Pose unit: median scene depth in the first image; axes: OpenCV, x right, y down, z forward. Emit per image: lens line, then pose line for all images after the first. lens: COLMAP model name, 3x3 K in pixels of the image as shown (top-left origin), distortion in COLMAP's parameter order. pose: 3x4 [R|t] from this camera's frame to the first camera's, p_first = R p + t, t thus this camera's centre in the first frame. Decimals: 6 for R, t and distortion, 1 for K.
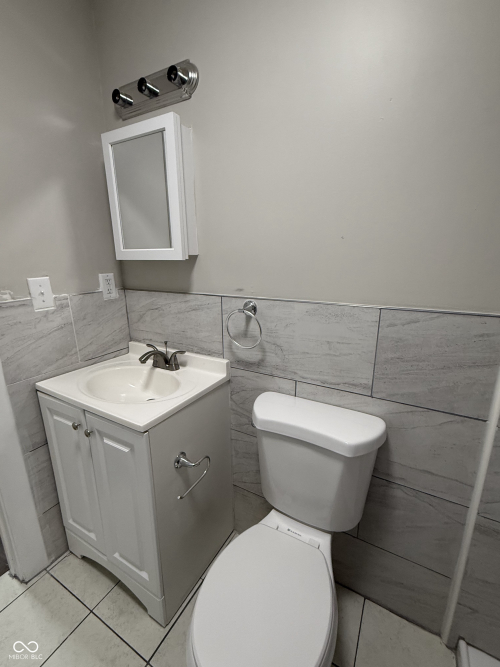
lens RADIAL K [[291.1, 0, 250.0], [0, 291.1, 333.5], [0, 0, 1]] dist [0.001020, 0.000083]
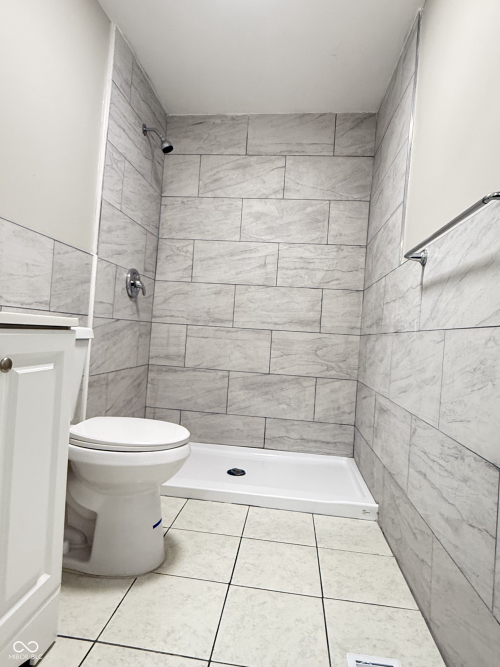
lens RADIAL K [[381.7, 0, 250.0], [0, 381.7, 333.5], [0, 0, 1]] dist [-0.006467, -0.000093]
pose [[-0.385222, -0.021439, 0.922575, -1.383733], [0.166223, 0.981766, 0.092221, 0.294447], [-0.907730, 0.188879, -0.374635, 0.823316]]
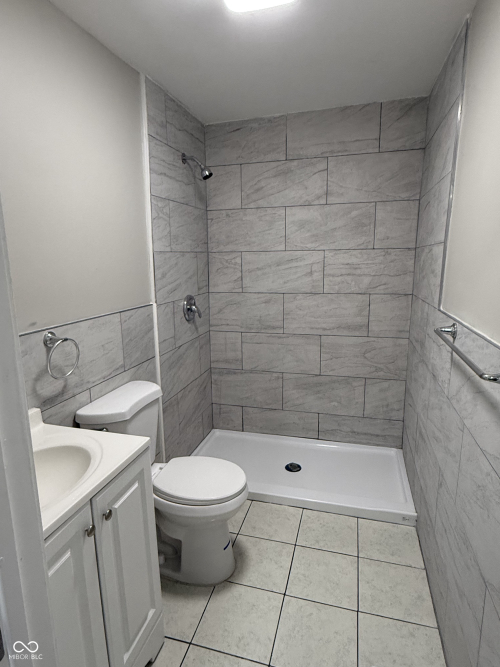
lens RADIAL K [[381.7, 0, 250.0], [0, 381.7, 333.5], [0, 0, 1]] dist [-0.006467, -0.000093]
pose [[-0.234589, -0.187851, 0.953771, -1.529916], [0.255722, 0.934668, 0.246986, -0.277360], [-0.937856, 0.301840, -0.171226, 0.651869]]
